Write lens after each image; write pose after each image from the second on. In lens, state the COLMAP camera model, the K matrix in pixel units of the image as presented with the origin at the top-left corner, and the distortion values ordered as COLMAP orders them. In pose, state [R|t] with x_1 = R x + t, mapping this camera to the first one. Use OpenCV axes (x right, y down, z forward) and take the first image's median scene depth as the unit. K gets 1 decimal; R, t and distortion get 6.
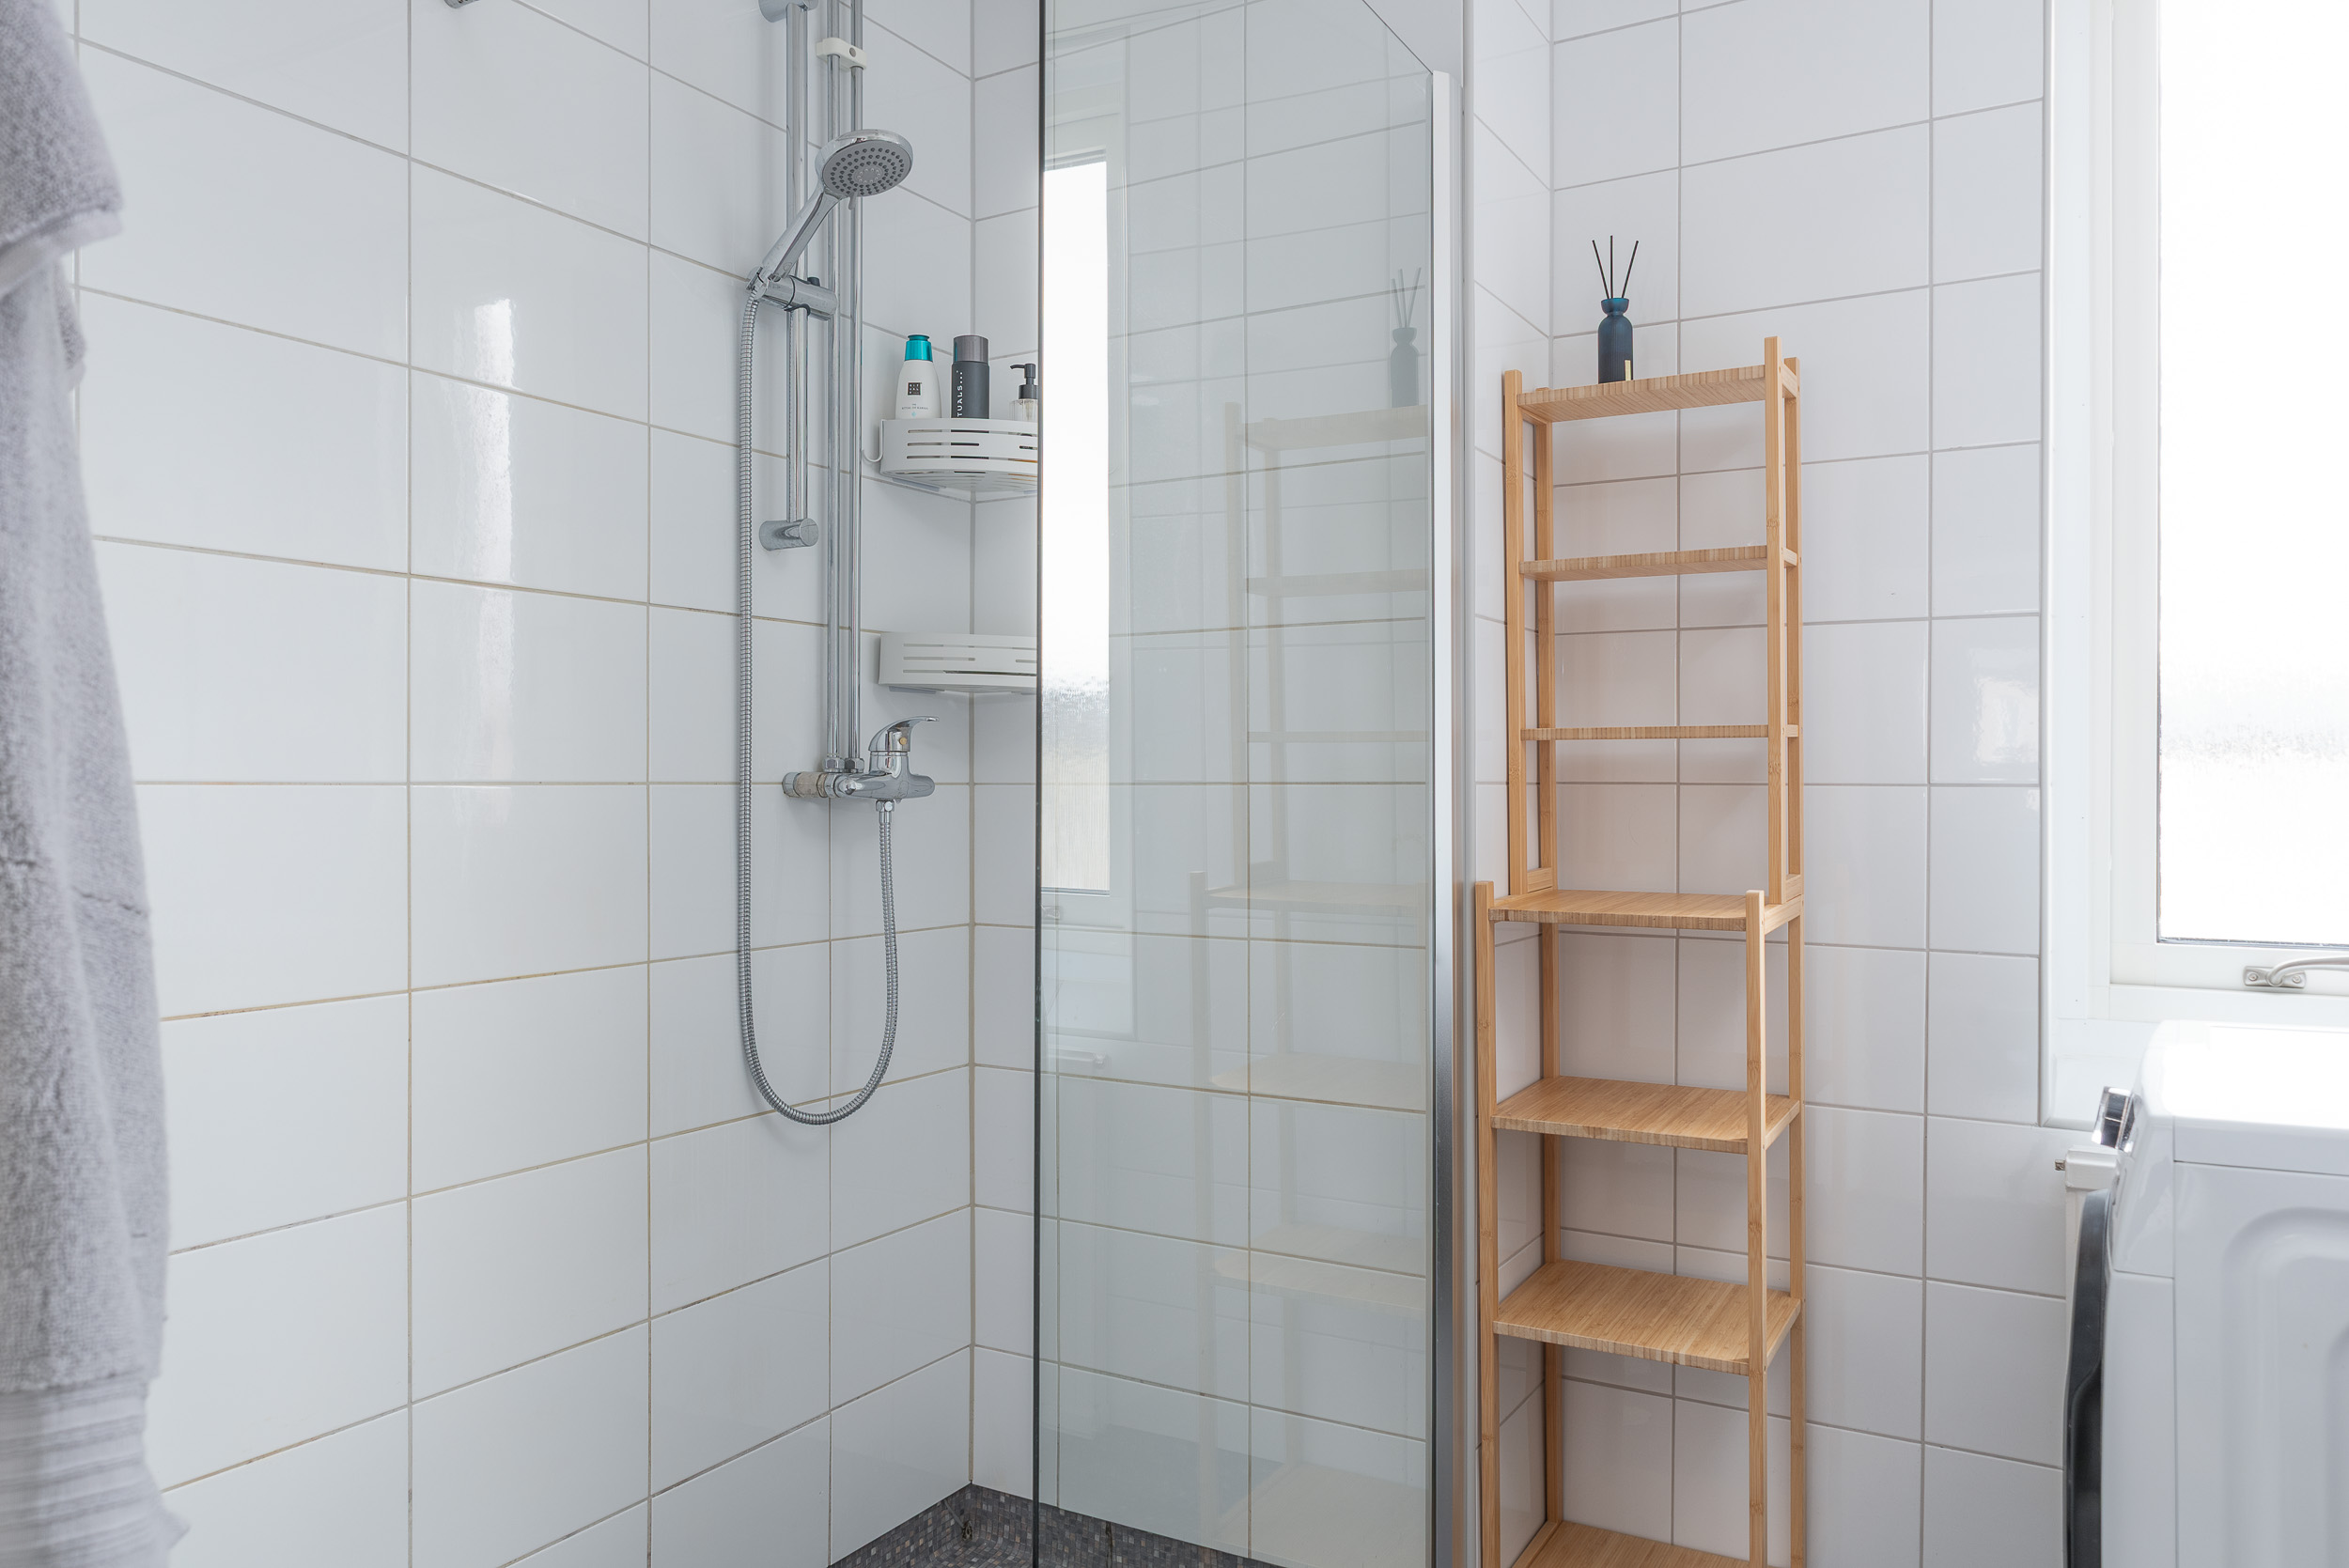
lens RADIAL K [[1663.9, 0, 1178.7], [0, 1663.9, 786.9], [0, 0, 1]] dist [-0.007185, -0.004850]
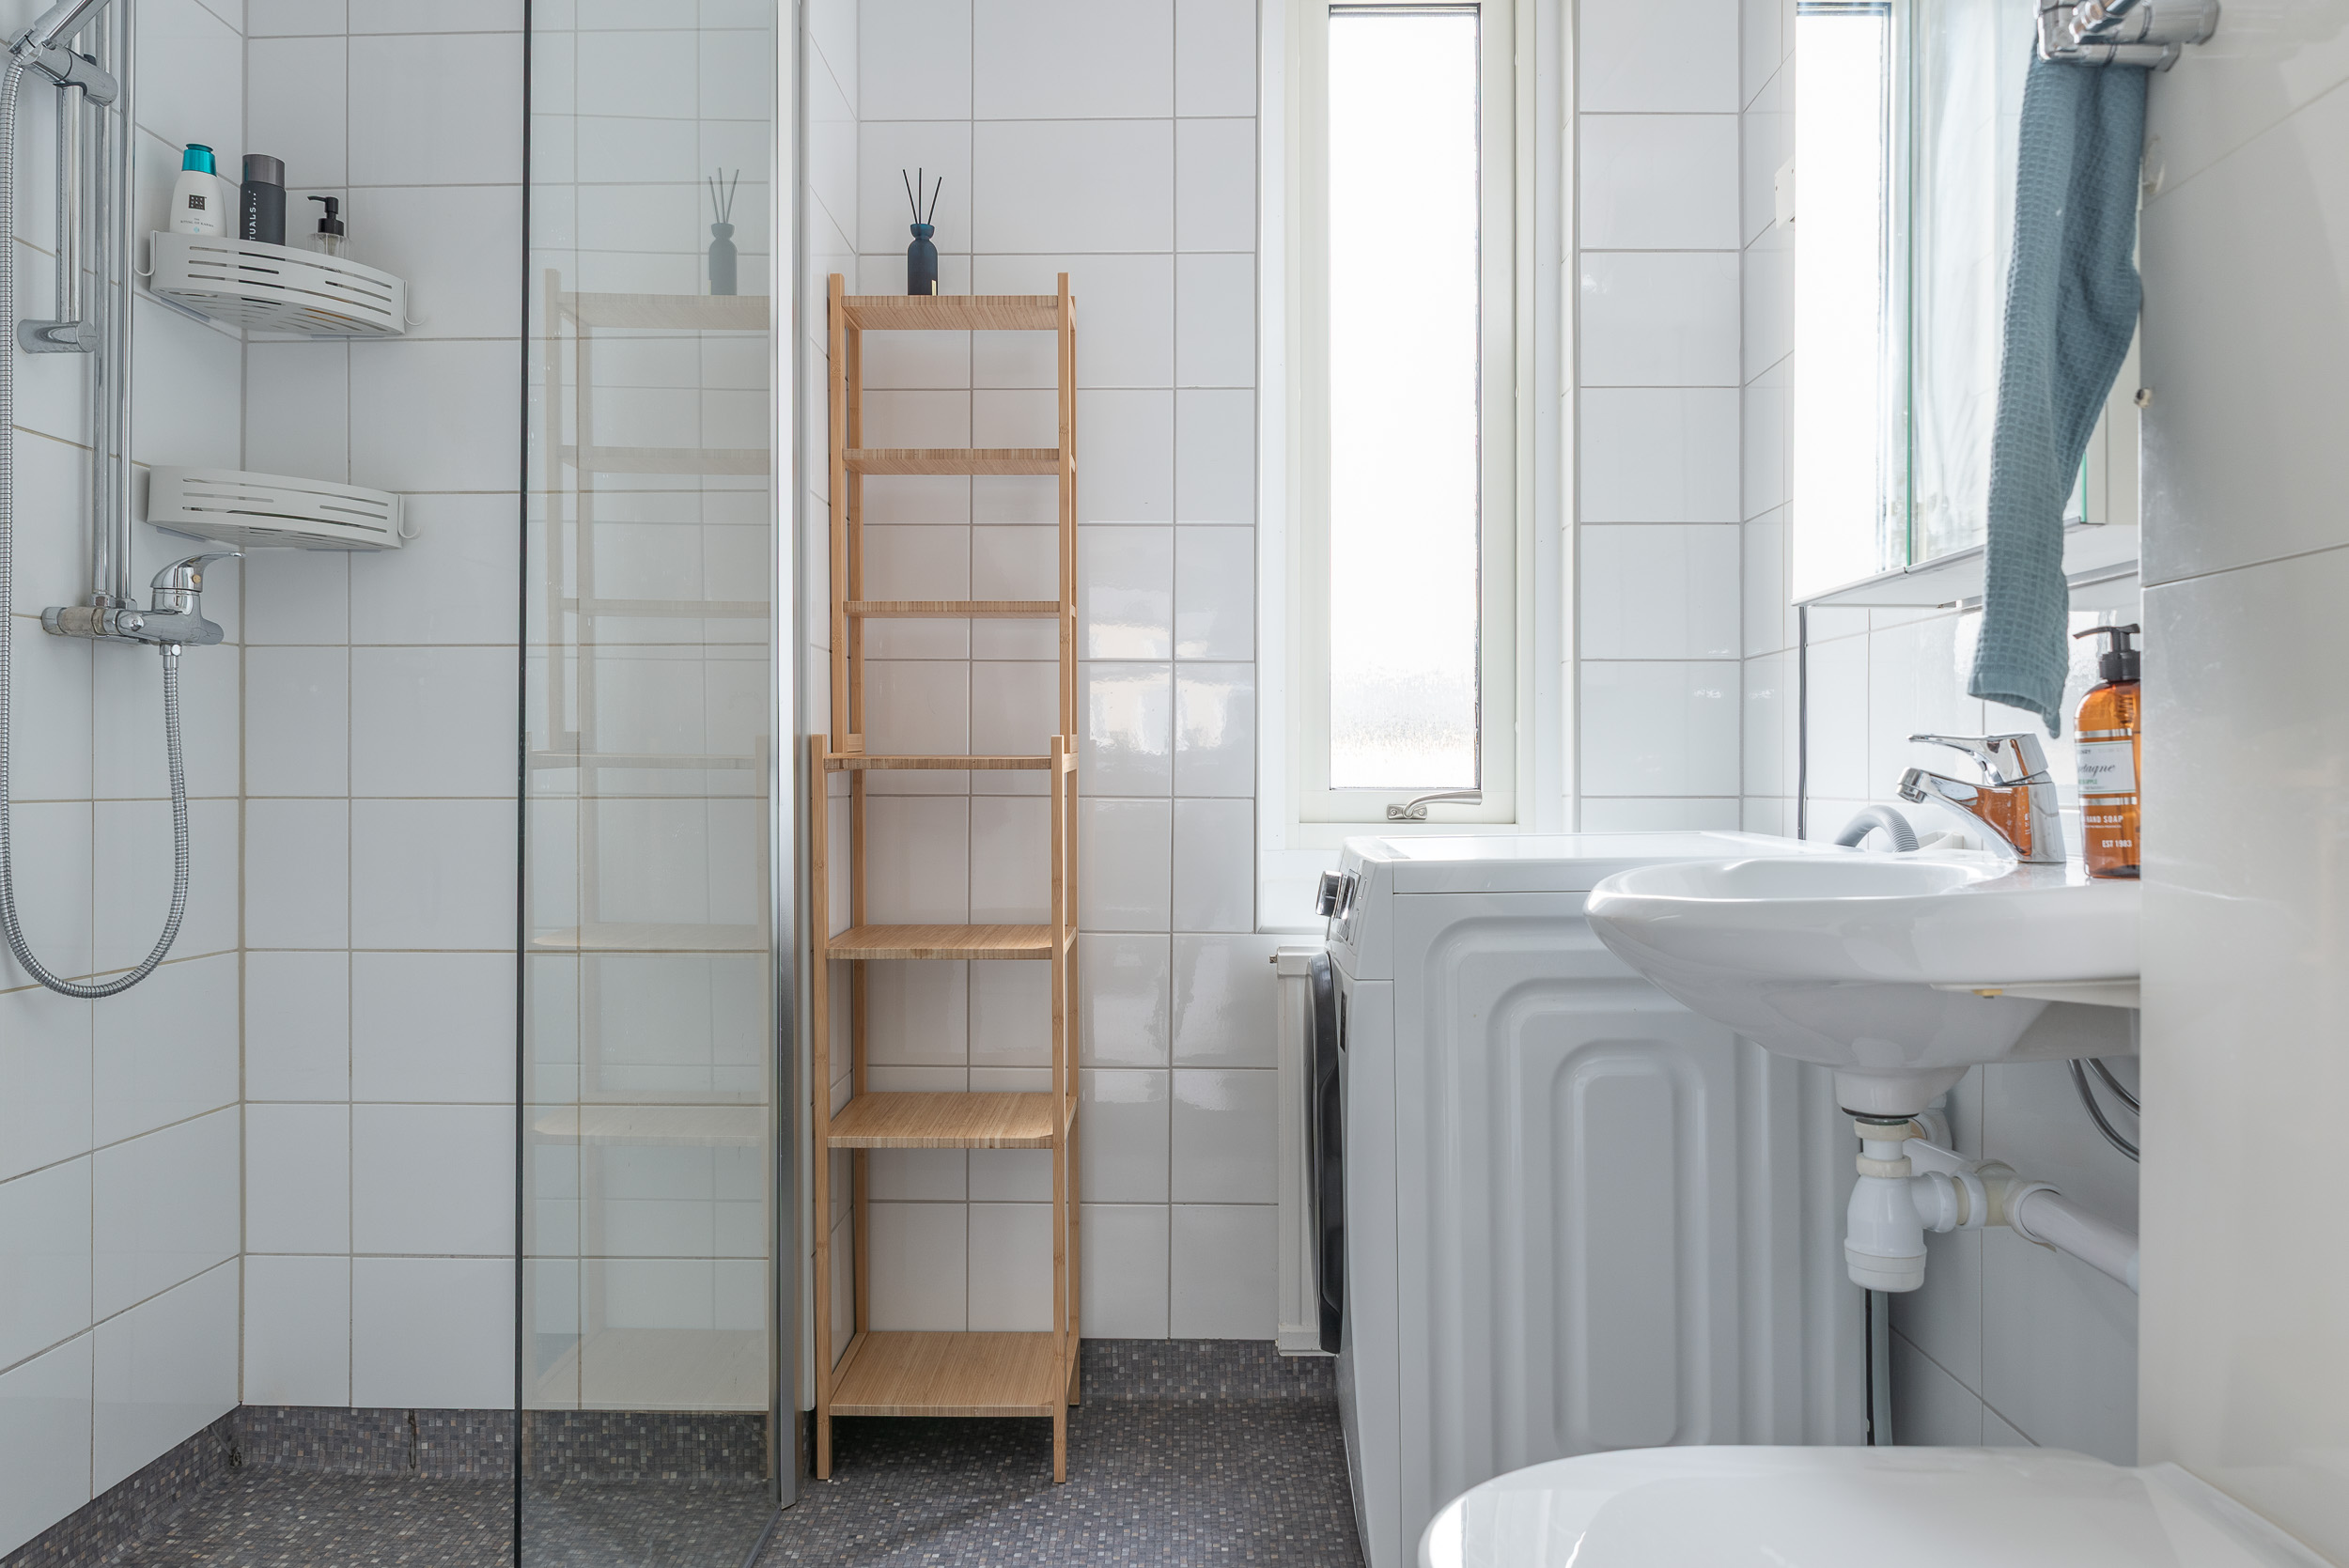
lens RADIAL K [[1684.8, 0, 1168.8], [0, 1684.8, 778.6], [0, 0, 1]] dist [-0.011105, 0.001148]
pose [[0.871757, 0.001747, 0.489936, -0.147332], [-0.000130, 0.999994, -0.003334, 0.083726], [-0.489939, 0.002842, 0.871752, -0.070707]]
